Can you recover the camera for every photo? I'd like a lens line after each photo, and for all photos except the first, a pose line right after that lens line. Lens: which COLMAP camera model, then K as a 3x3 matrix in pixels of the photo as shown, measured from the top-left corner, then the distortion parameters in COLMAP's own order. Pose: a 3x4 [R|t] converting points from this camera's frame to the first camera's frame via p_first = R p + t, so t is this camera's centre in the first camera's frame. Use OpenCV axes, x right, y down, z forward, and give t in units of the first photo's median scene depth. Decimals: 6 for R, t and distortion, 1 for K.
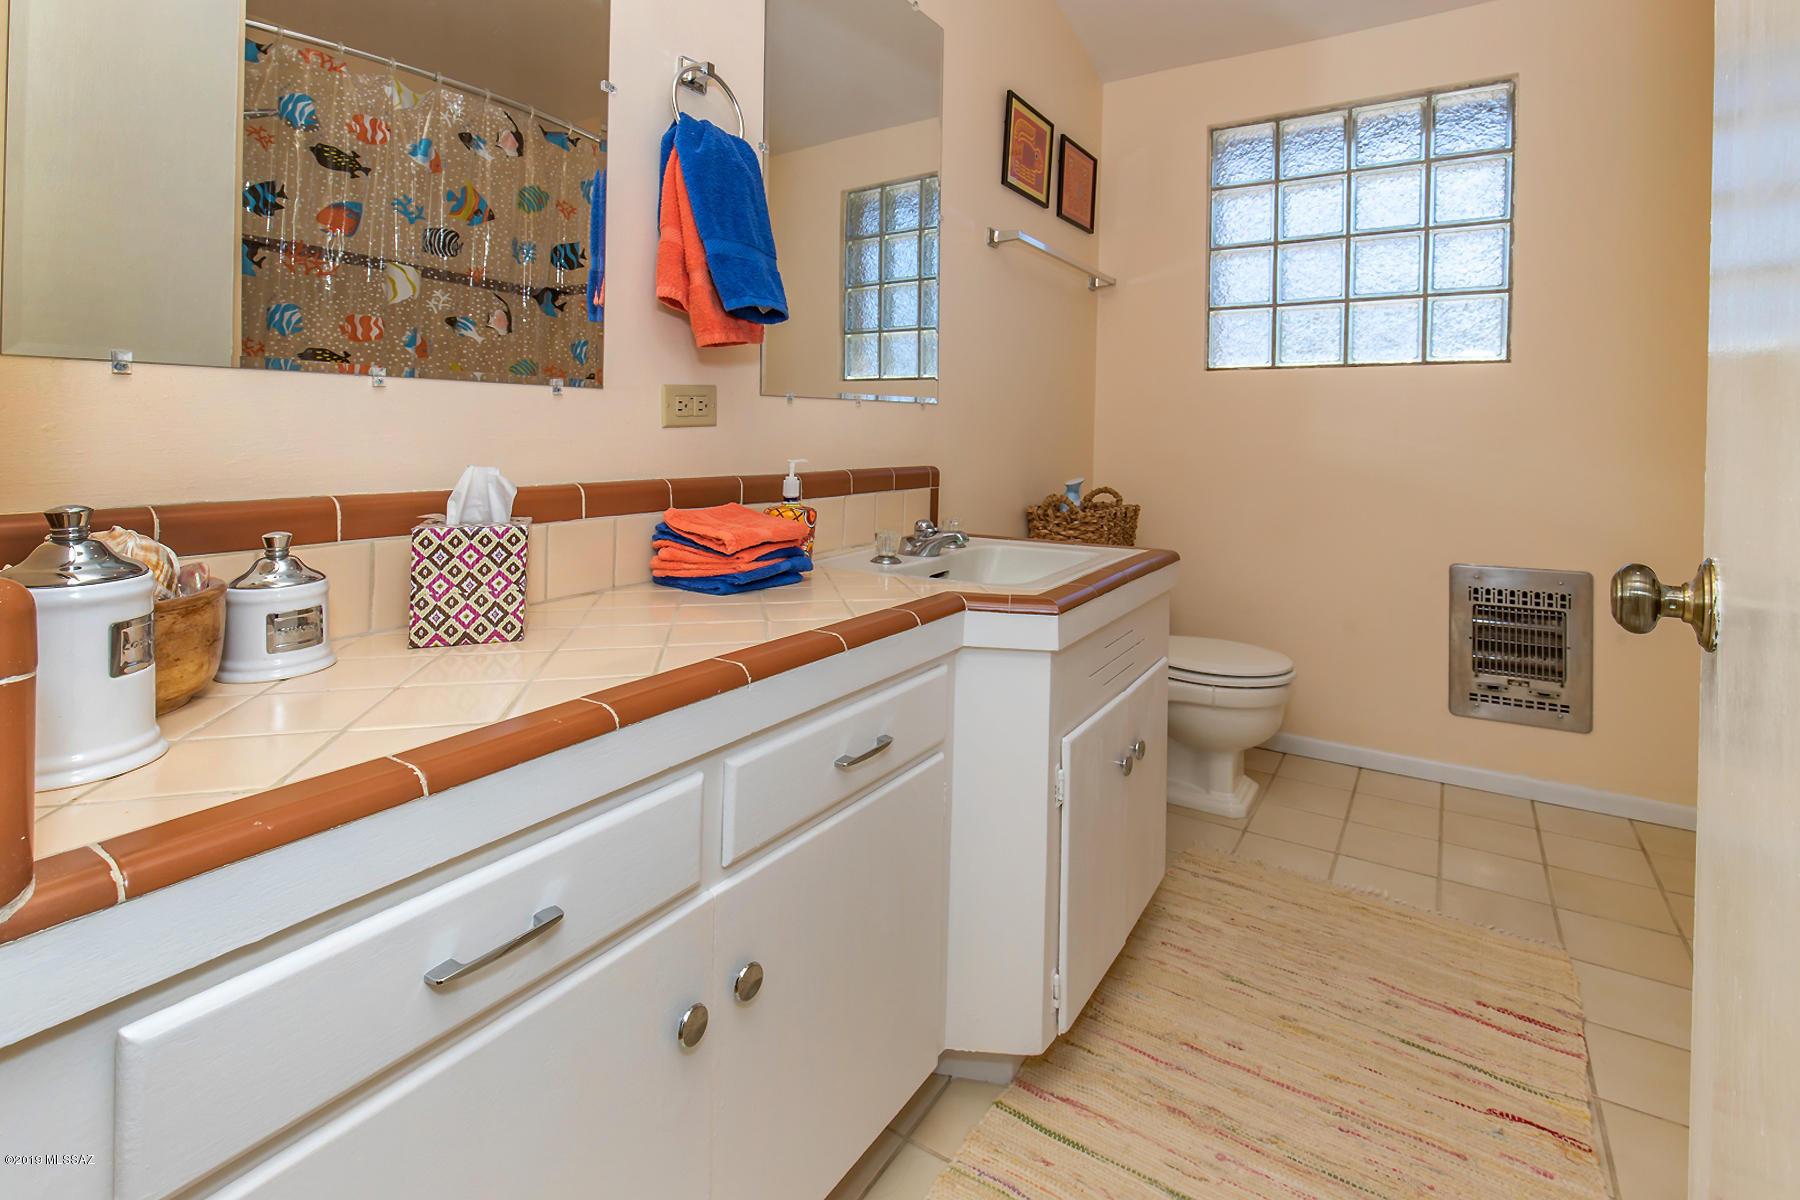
lens RADIAL K [[850.9, 0, 900.0], [0, 850.9, 600.0], [0, 0, 1]] dist [-0.003924, -0.001011]
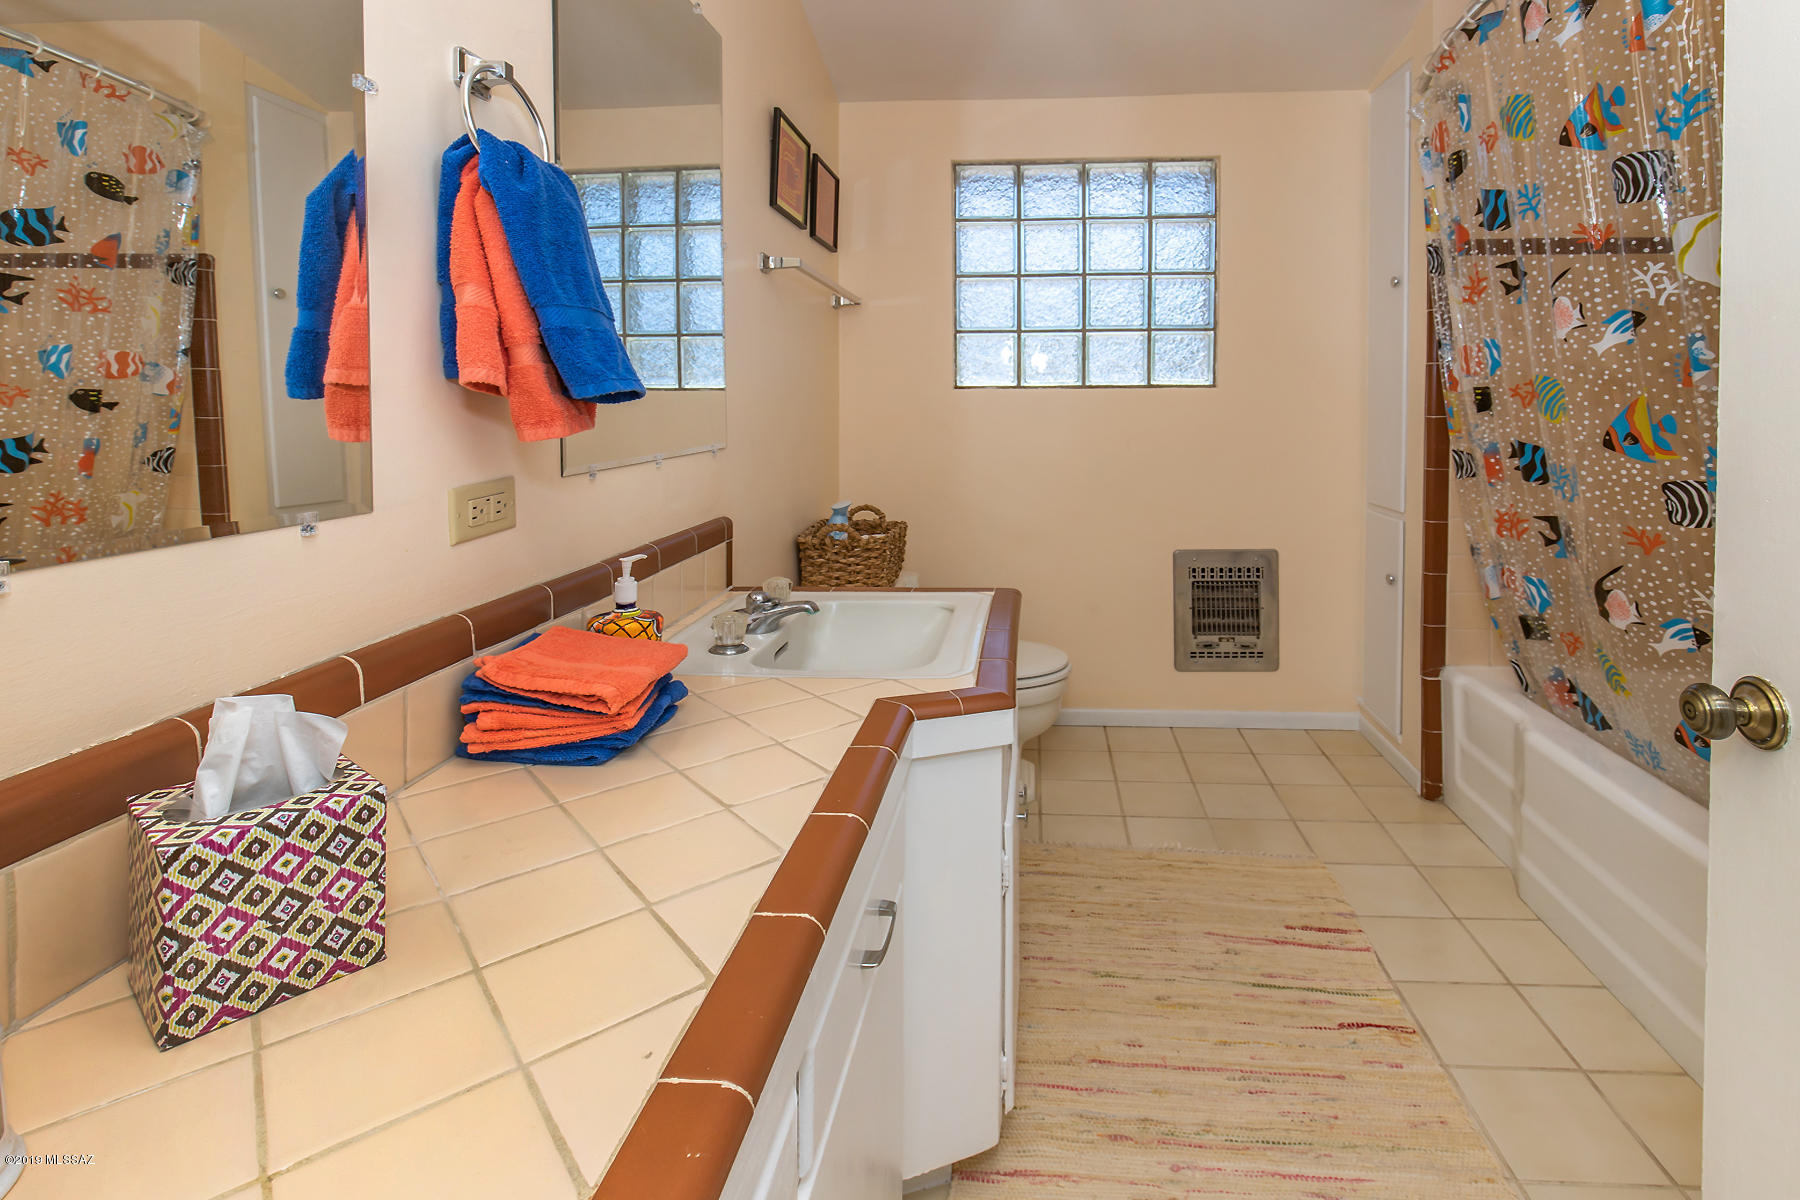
lens RADIAL K [[840.7, 0, 895.3], [0, 840.7, 527.2], [0, 0, 1]] dist [0.000764, -0.000377]
pose [[0.866425, -0.128197, 0.482570, -0.292769], [0.132973, 0.990818, 0.024471, -0.184240], [-0.481276, 0.042967, 0.875515, 0.196040]]
